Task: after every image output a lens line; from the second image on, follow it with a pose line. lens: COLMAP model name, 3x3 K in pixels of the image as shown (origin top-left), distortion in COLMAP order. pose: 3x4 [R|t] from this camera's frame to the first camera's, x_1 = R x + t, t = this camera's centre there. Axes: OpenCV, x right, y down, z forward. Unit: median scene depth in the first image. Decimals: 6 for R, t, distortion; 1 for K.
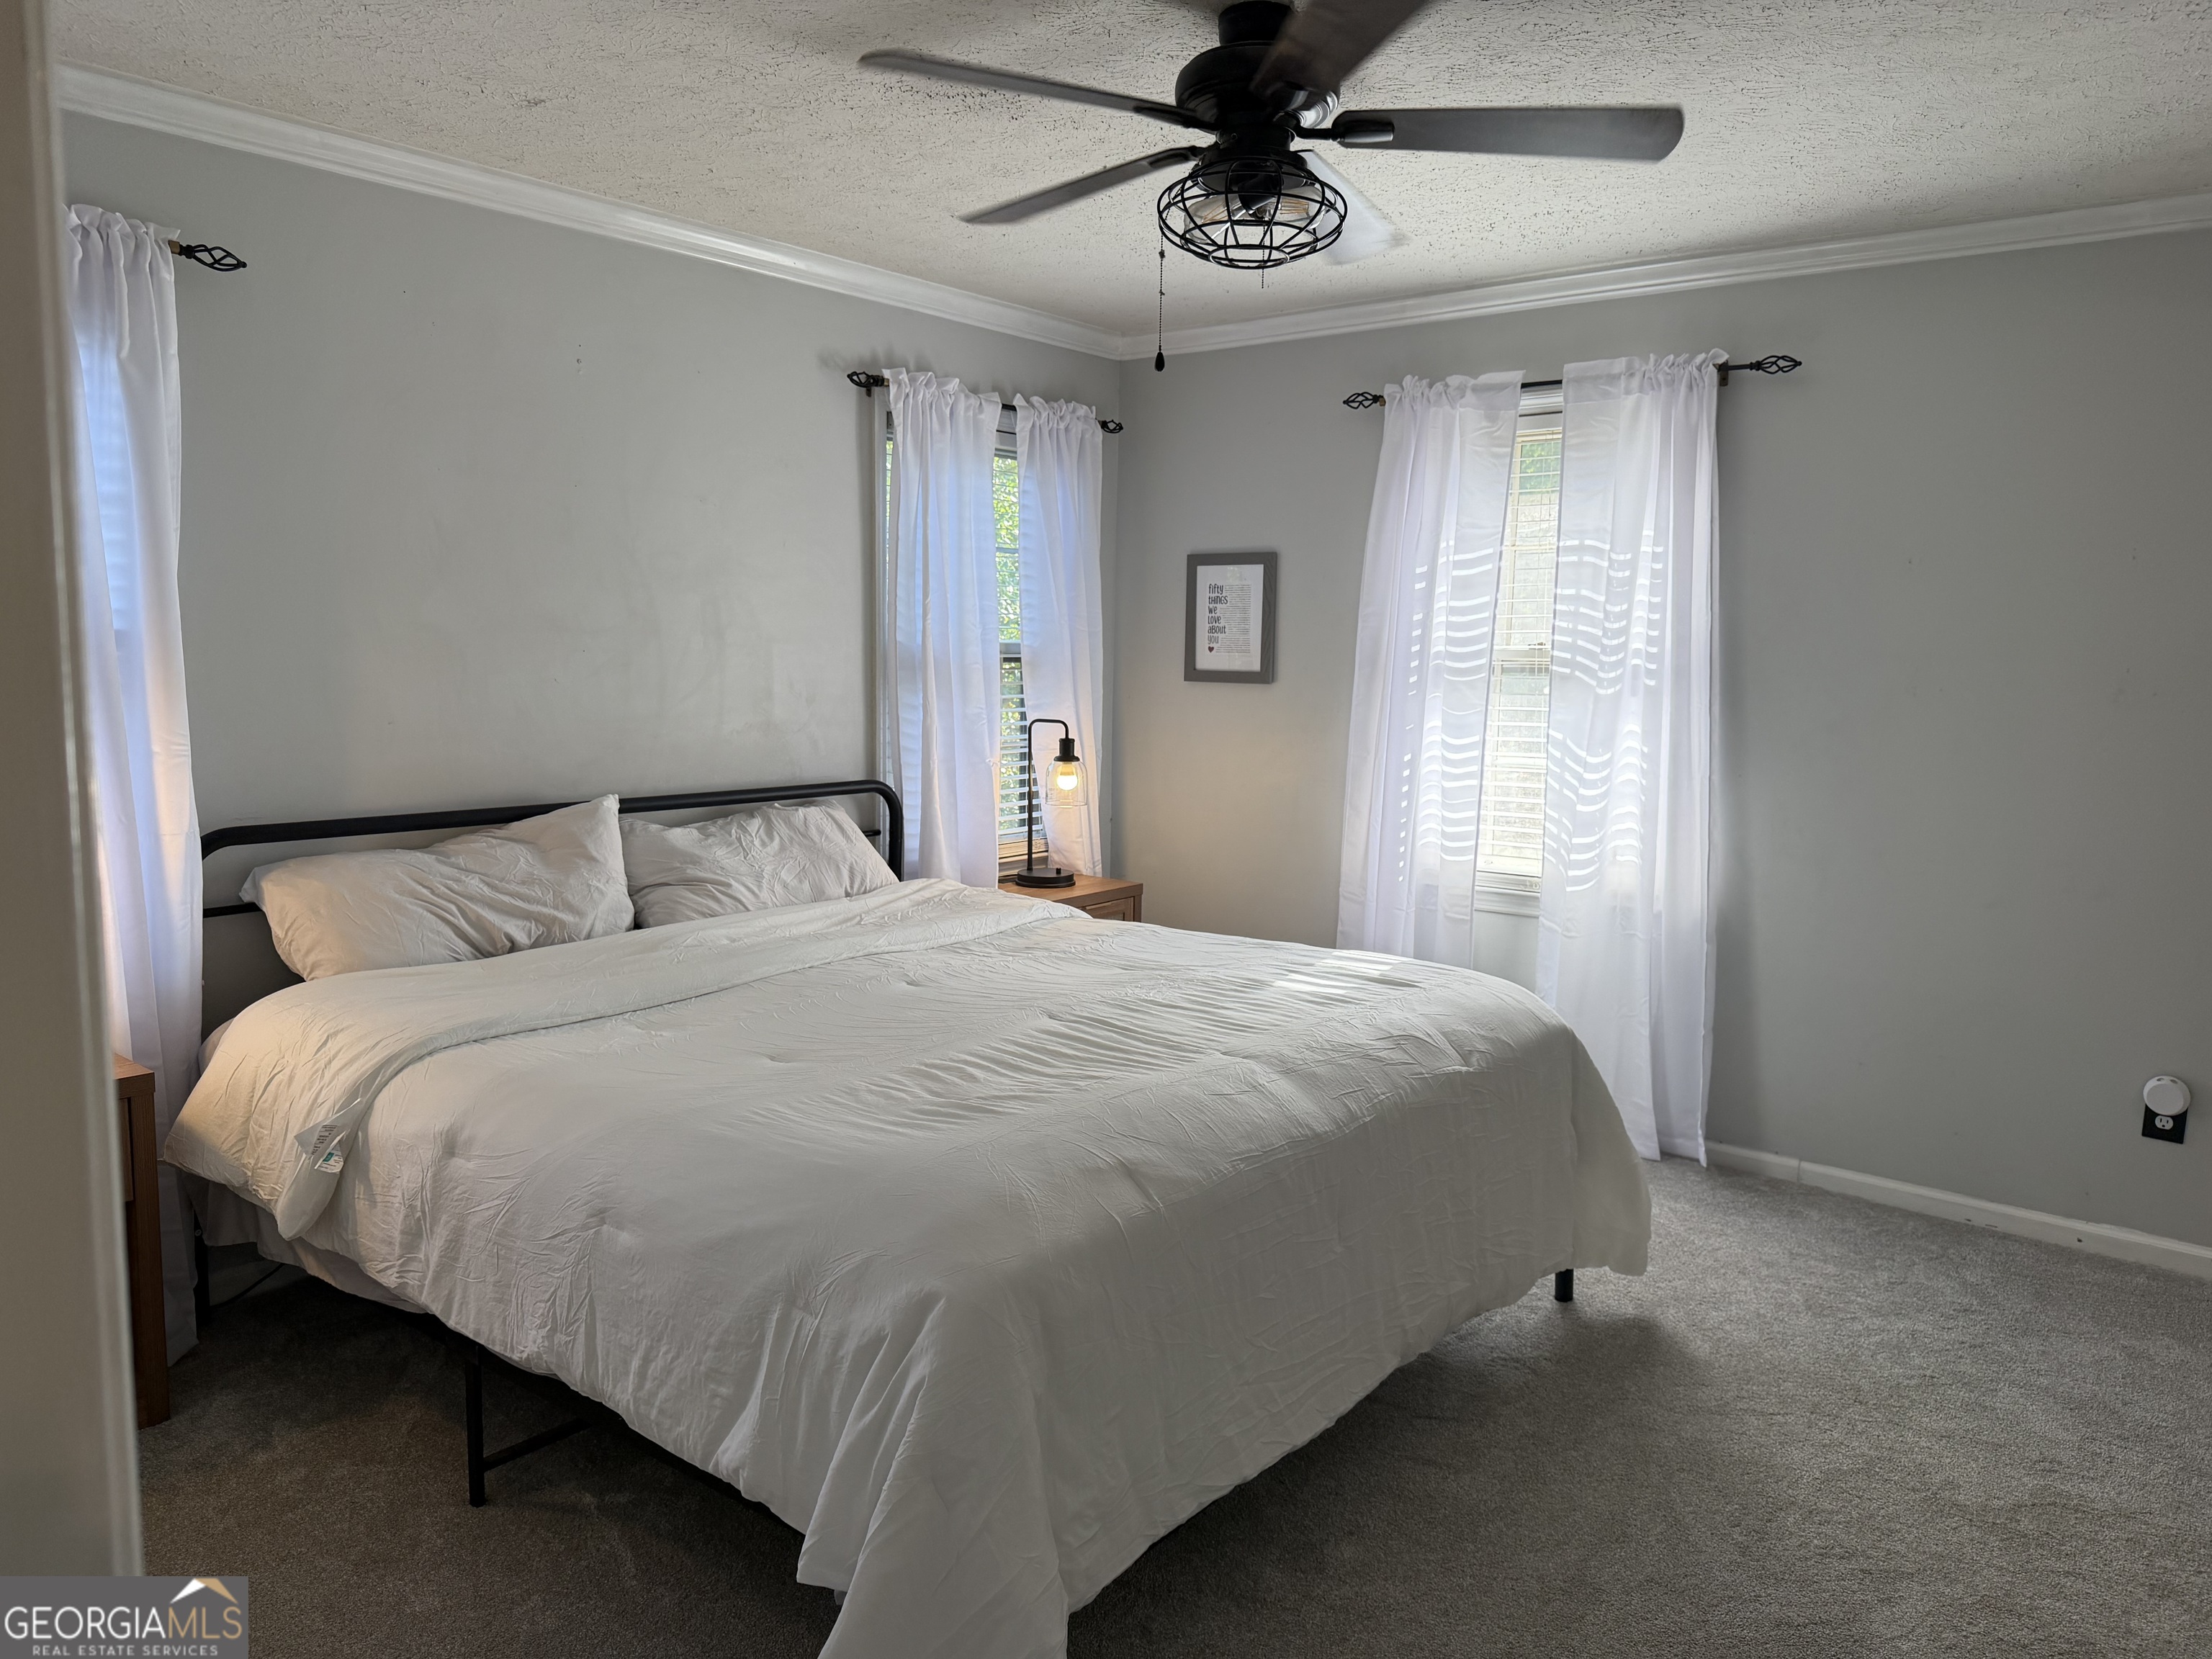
lens RADIAL K [[1542.6, 0, 1098.9], [0, 1542.6, 826.5], [0, 0, 1]] dist [0.073553, -0.090171]
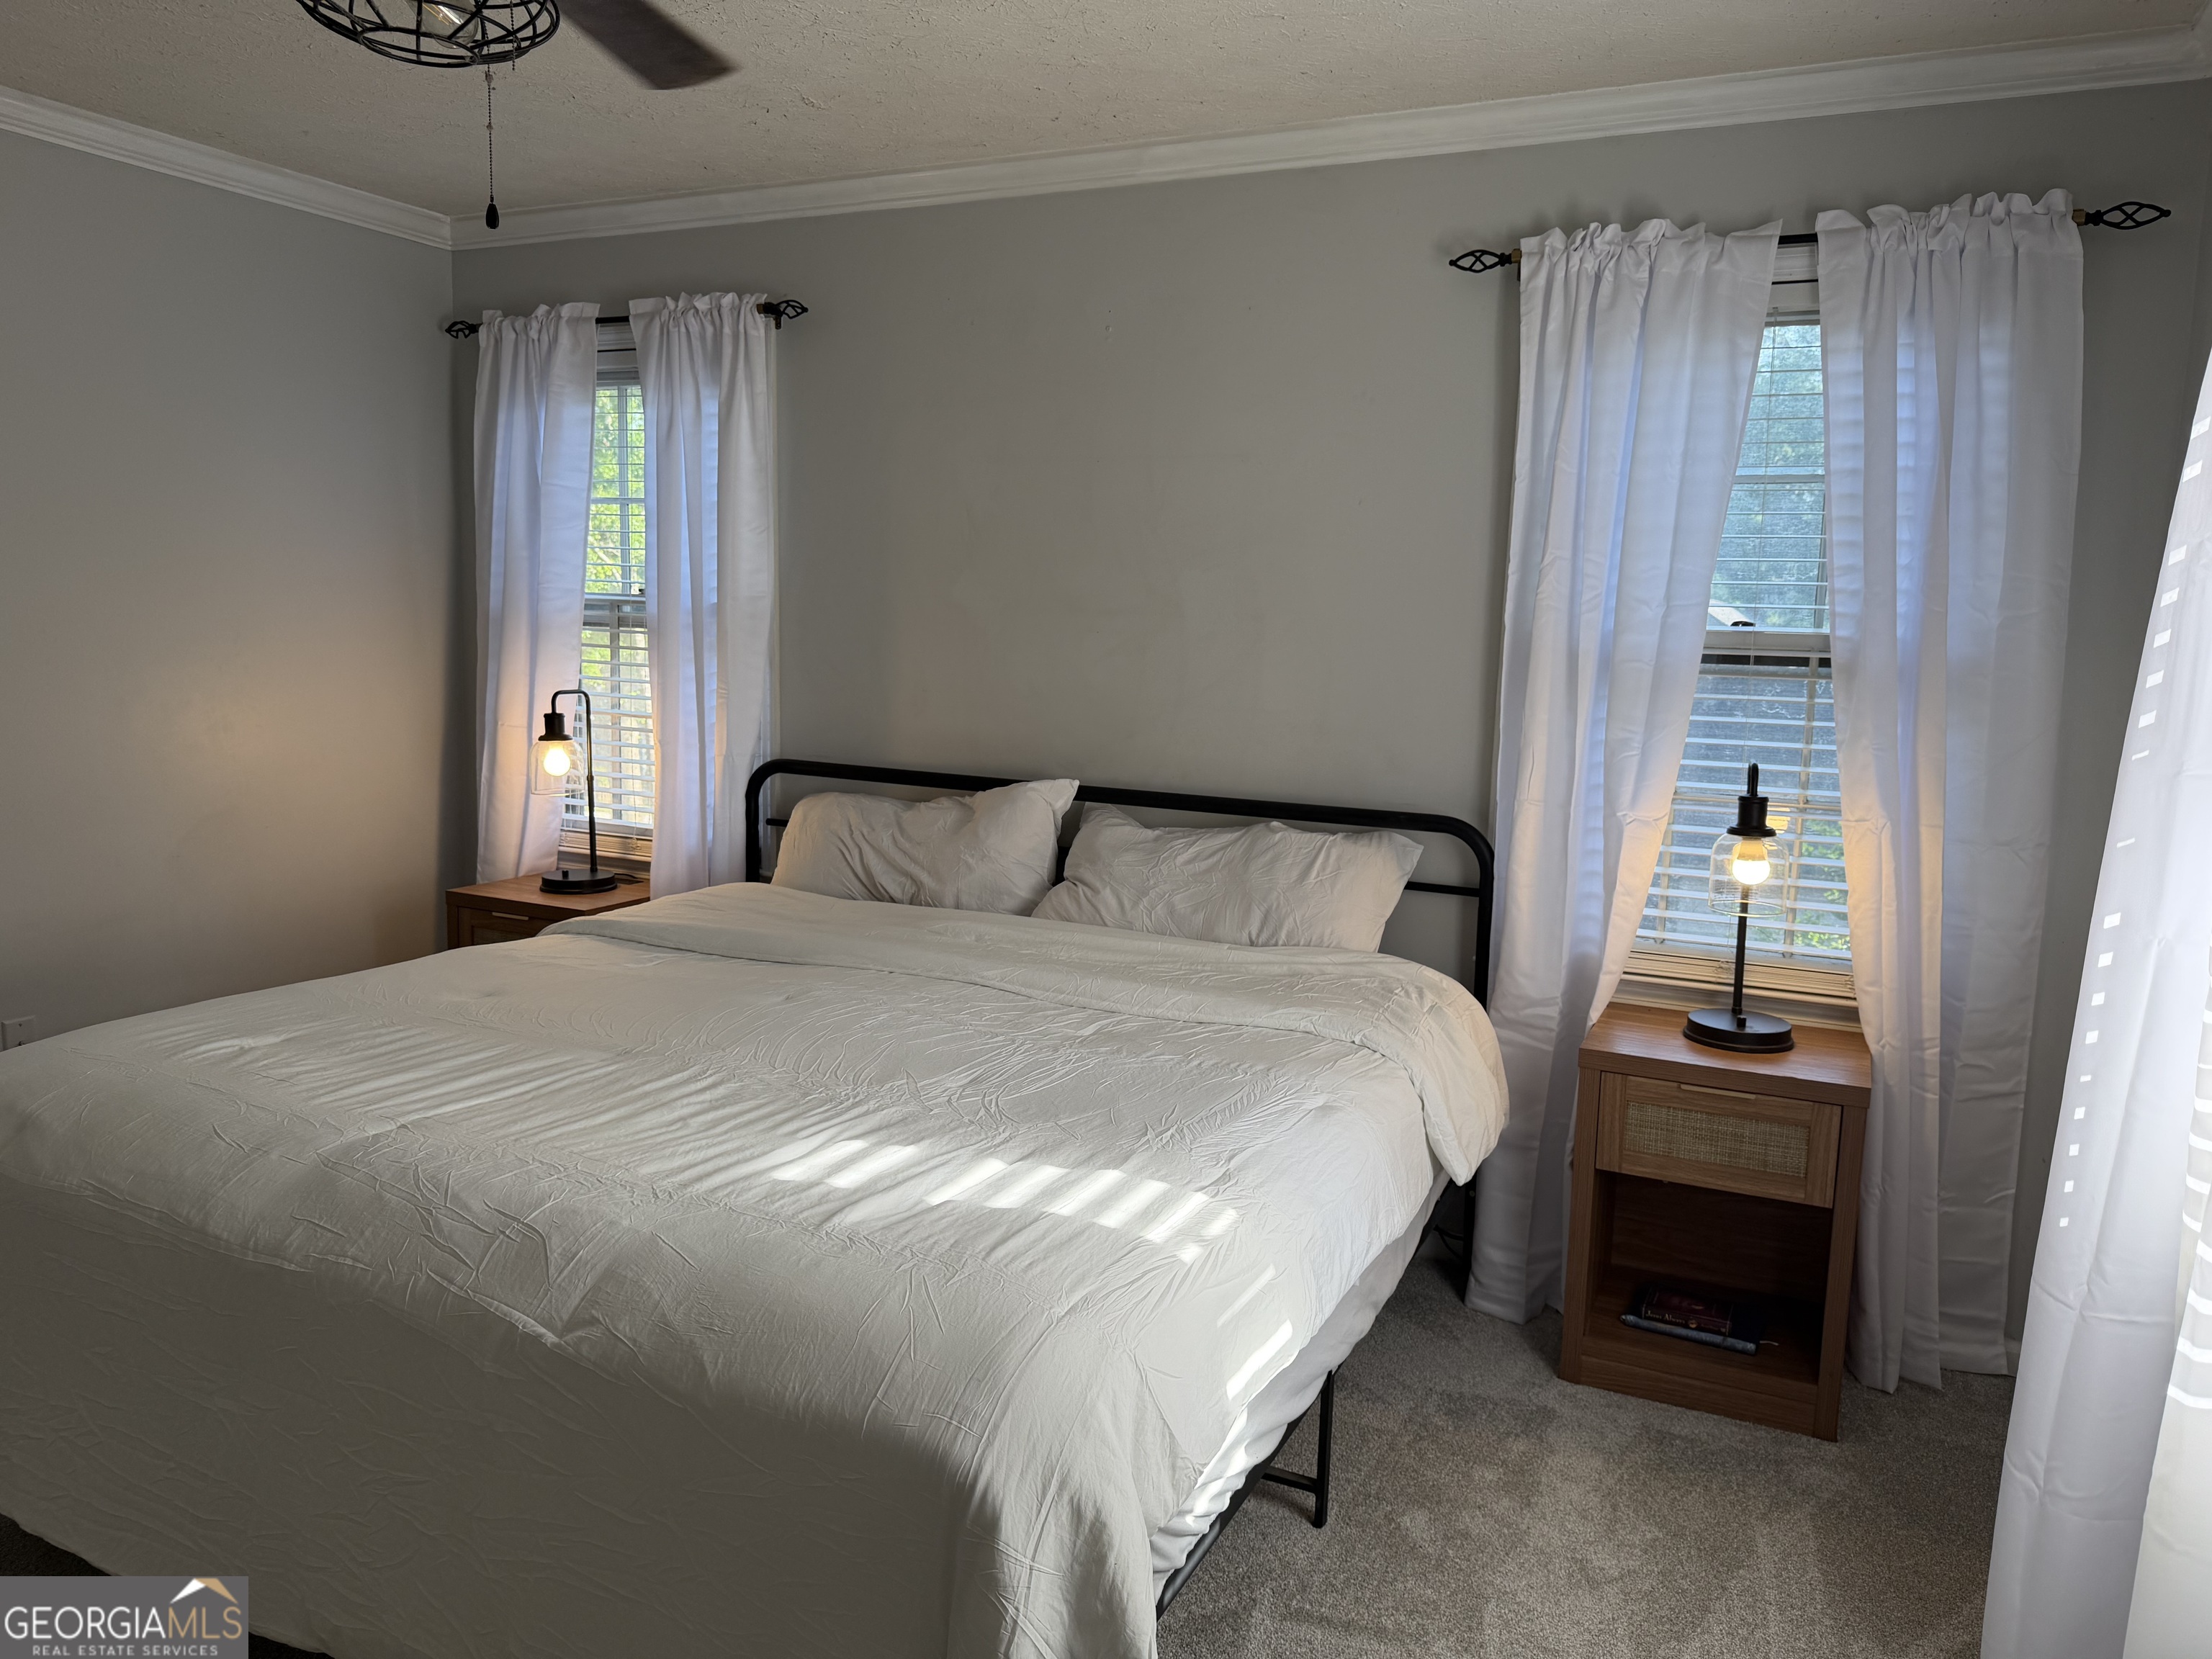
lens RADIAL K [[1542.6, 0, 1117.7], [0, 1542.6, 825.9], [0, 0, 1]] dist [0.073553, -0.090171]
pose [[0.239258, 0.119429, -0.963583, 0.578243], [-0.145535, 0.985606, 0.086023, -0.073477], [0.959987, 0.119653, 0.253195, 0.743768]]
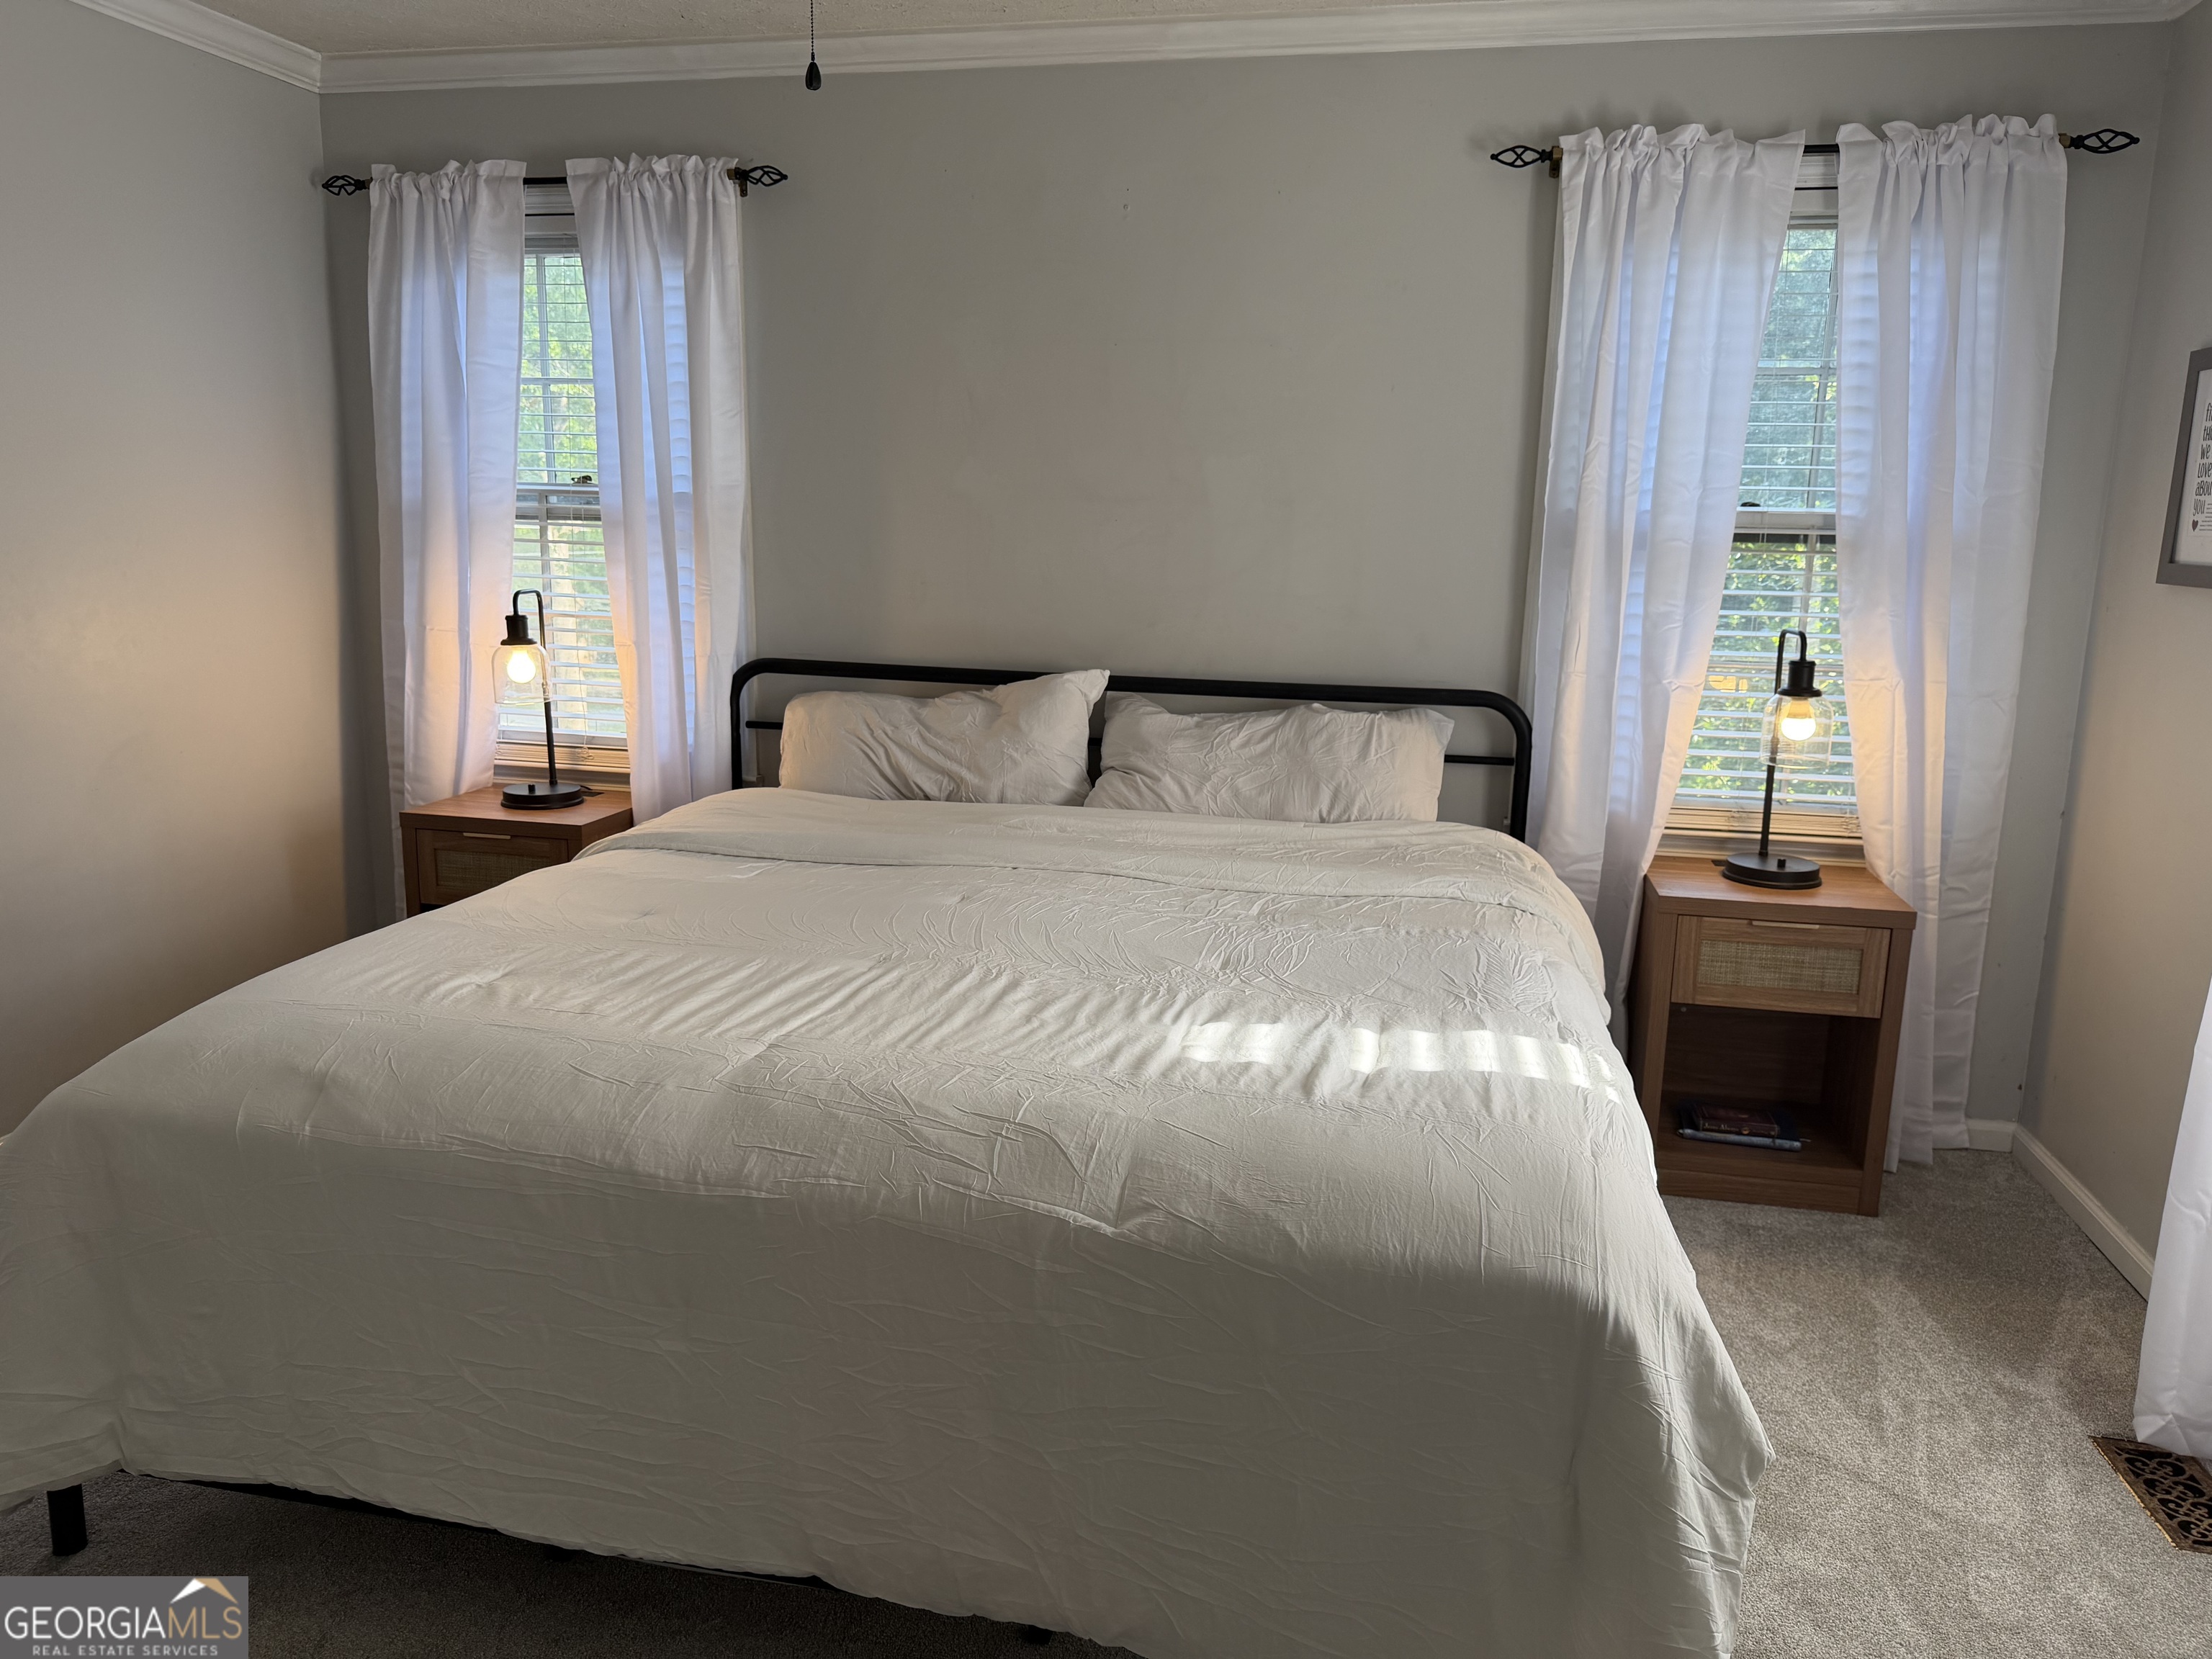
lens RADIAL K [[1542.6, 0, 1098.5], [0, 1542.6, 822.4], [0, 0, 1]] dist [0.073553, -0.090171]
pose [[0.453644, 0.166782, -0.875437, 0.509471], [-0.121729, 0.984721, 0.124523, -0.043146], [0.882830, 0.050077, 0.467015, 0.522682]]
